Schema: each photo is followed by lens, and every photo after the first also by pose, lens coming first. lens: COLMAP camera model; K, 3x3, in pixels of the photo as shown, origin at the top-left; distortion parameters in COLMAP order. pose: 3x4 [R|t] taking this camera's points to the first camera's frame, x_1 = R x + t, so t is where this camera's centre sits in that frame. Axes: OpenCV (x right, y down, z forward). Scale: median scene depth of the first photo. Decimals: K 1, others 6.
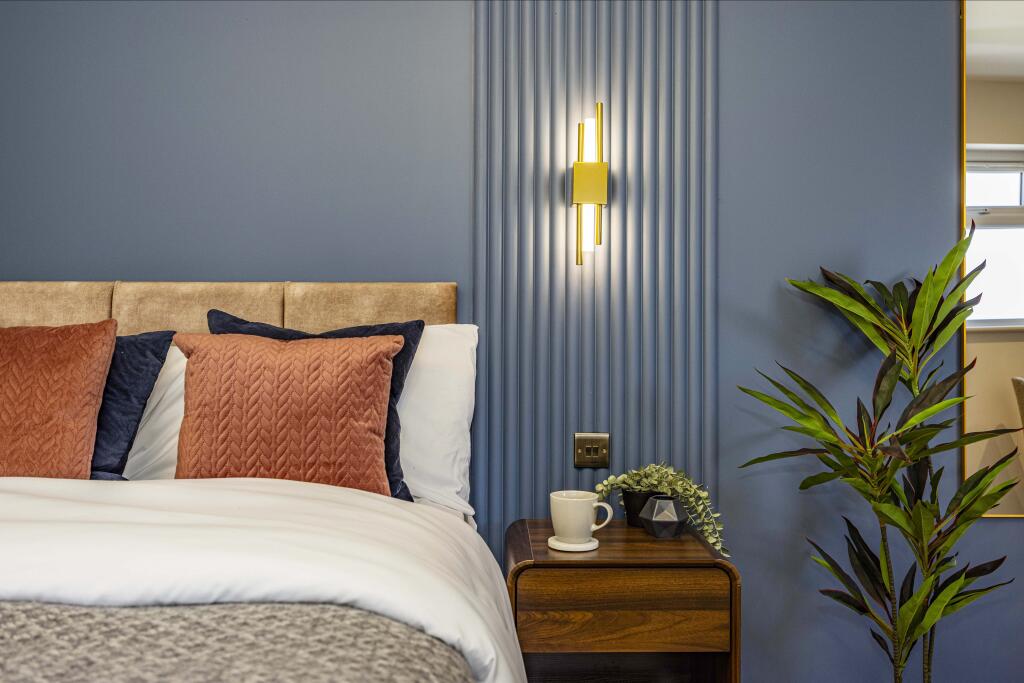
lens RADIAL K [[943.0, 0, 512.0], [0, 943.0, 341.5], [0, 0, 1]] dist [0.004489, 0.005926]
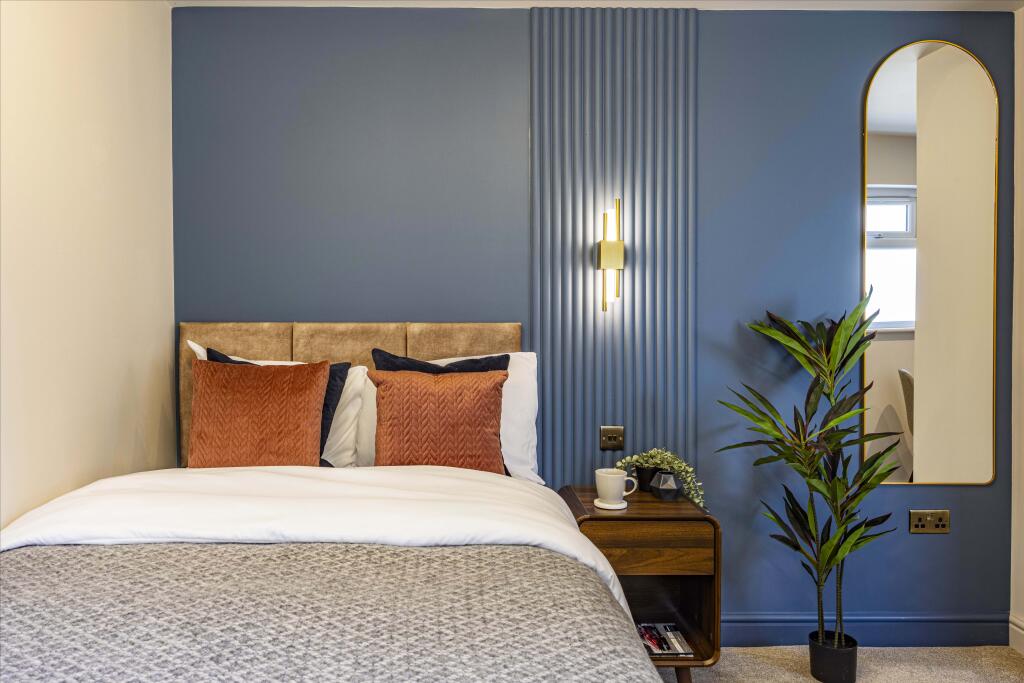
lens RADIAL K [[808.7, 0, 490.7], [0, 808.7, 311.2], [0, 0, 1]] dist [0.005922, -0.000582]
pose [[0.999851, 0.008830, 0.014865, -0.136061], [-0.008790, 0.999958, -0.002759, -0.083427], [-0.014889, 0.002628, 0.999886, -0.278170]]
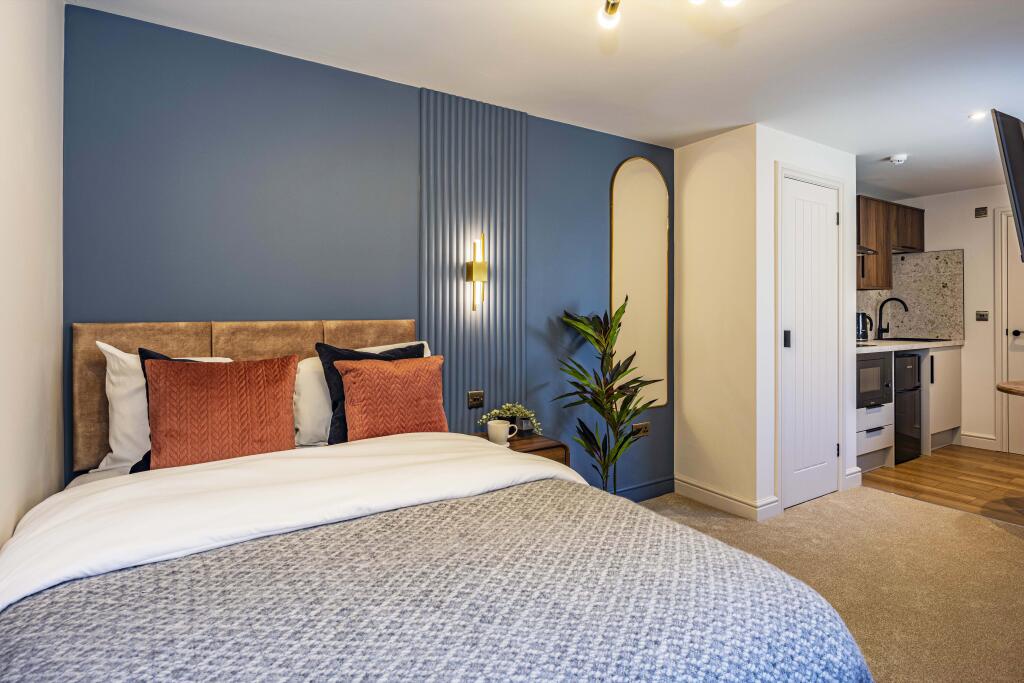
lens RADIAL K [[538.5, 0, 595.2], [0, 538.5, 306.0], [0, 0, 1]] dist [-0.000574, -0.000429]
pose [[0.810820, 0.011214, 0.585189, -0.442491], [-0.002004, 0.999864, -0.016384, -0.079100], [-0.585293, 0.012111, 0.810732, -0.127468]]
